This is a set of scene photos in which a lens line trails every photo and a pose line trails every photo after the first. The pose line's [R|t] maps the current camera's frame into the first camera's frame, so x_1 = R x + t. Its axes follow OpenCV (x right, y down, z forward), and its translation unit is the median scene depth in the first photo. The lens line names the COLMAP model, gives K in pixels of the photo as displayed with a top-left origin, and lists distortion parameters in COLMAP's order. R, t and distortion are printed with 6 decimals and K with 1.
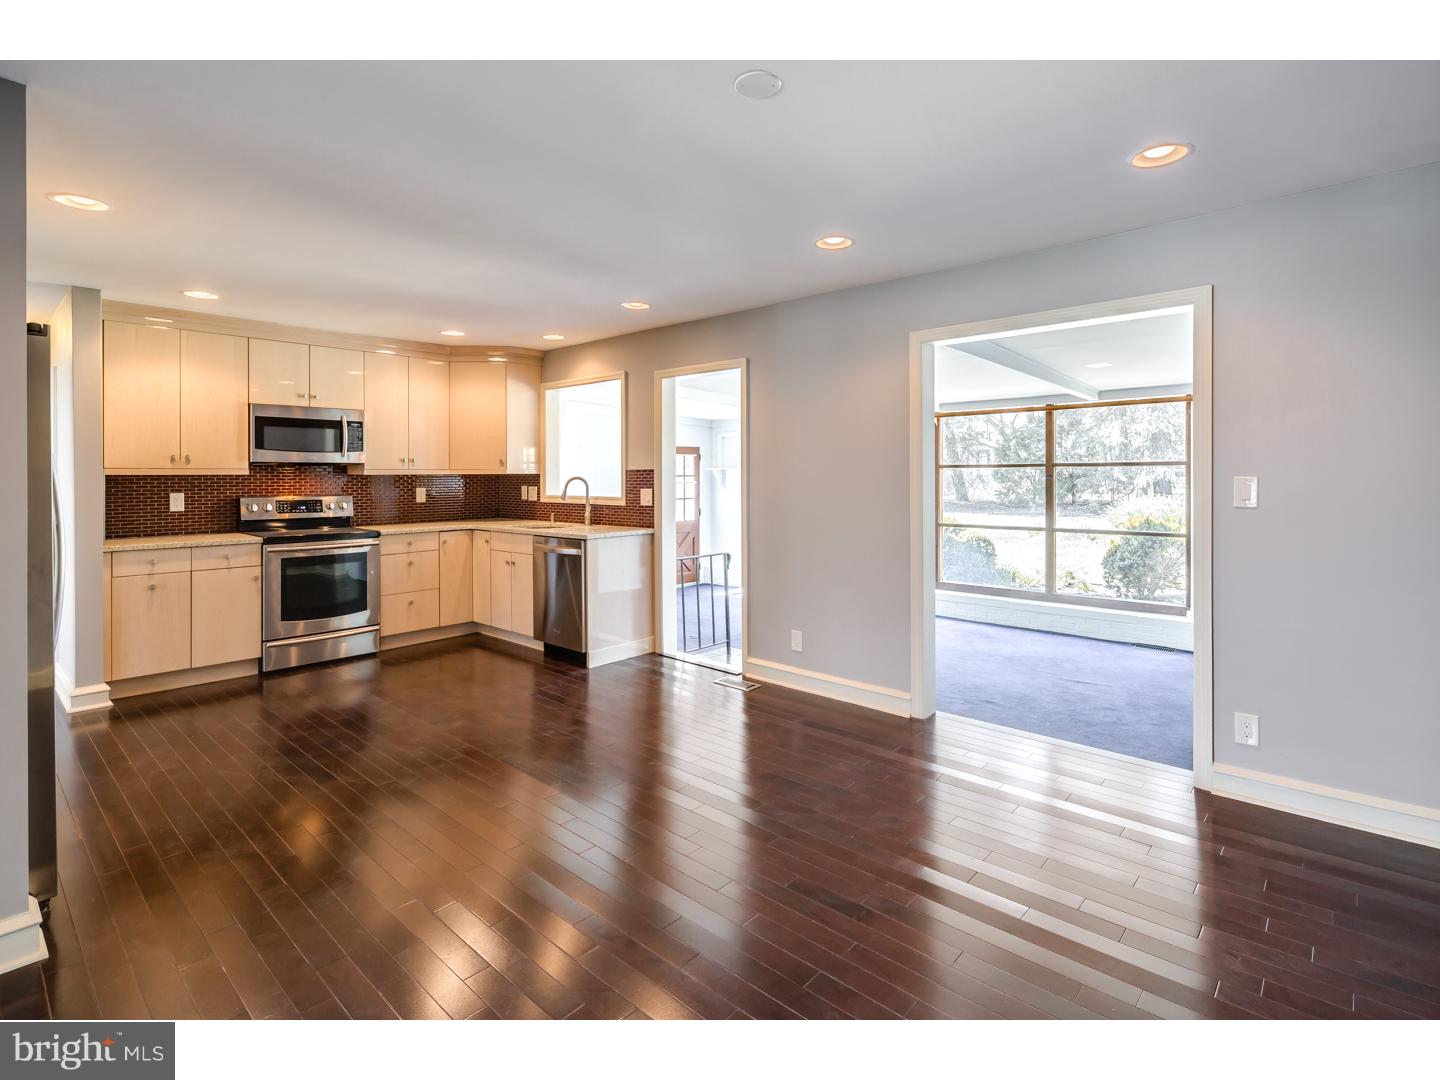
lens RADIAL K [[705.0, 0, 720.6], [0, 705.0, 469.9], [0, 0, 1]] dist [-0.000135, -0.000038]
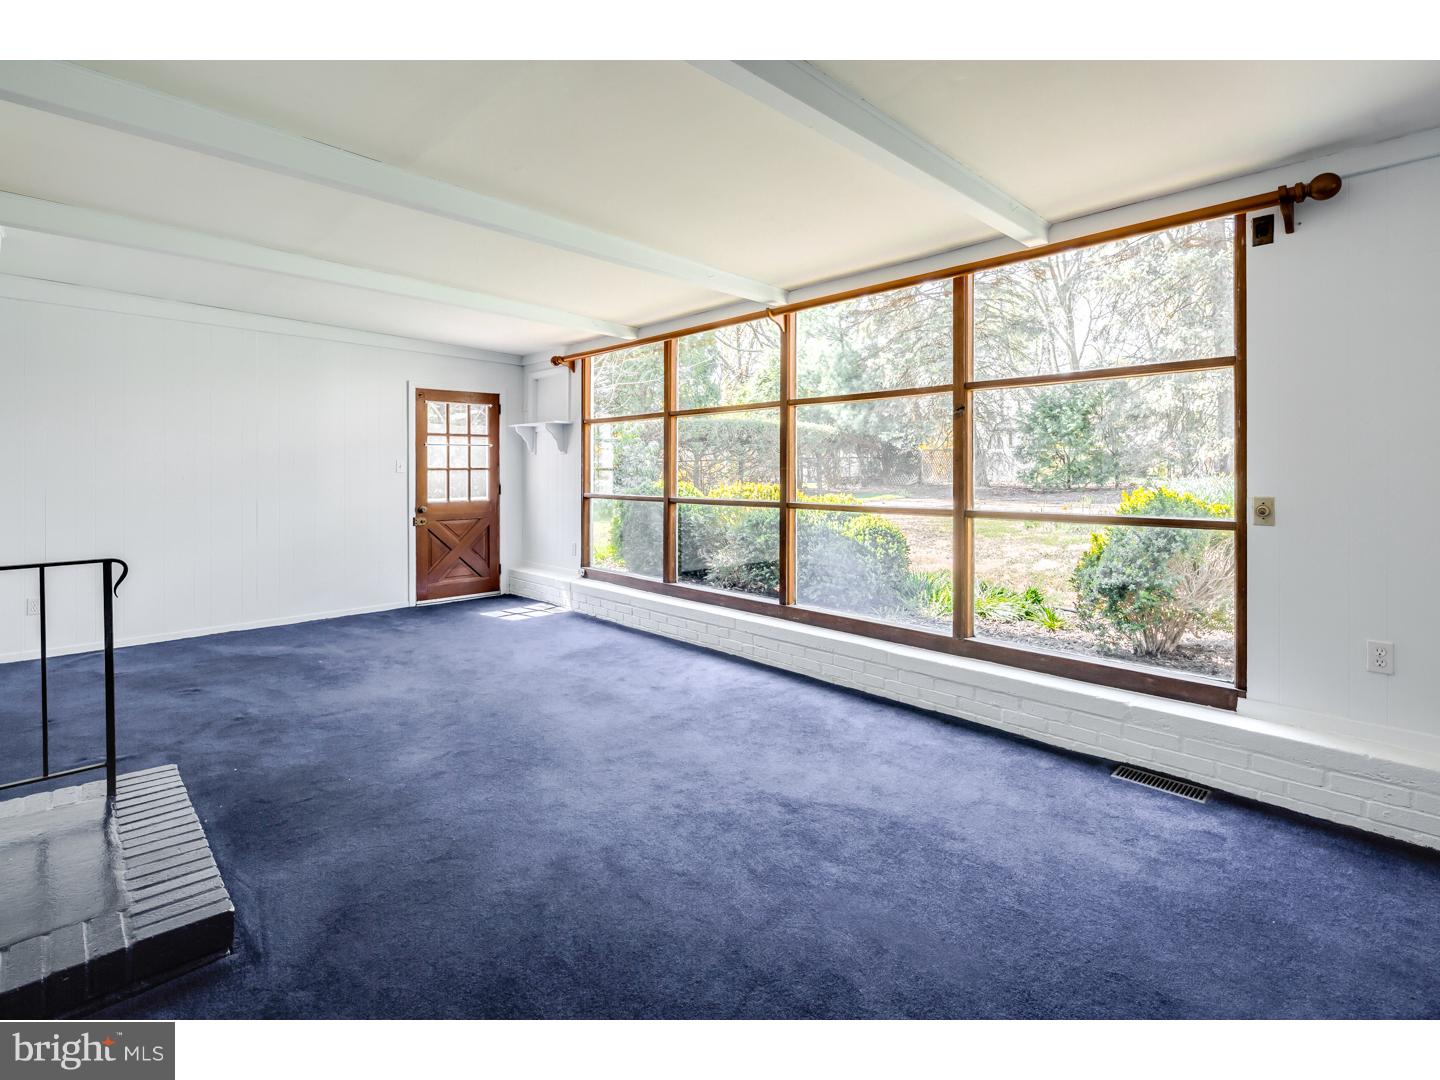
lens RADIAL K [[705.0, 0, 720.6], [0, 705.0, 469.9], [0, 0, 1]] dist [-0.000135, -0.000038]
pose [[0.996858, -0.001513, -0.079191, 0.362998], [0.002494, 0.999921, 0.012292, 0.050792], [0.079166, -0.012451, 0.996784, 0.521492]]
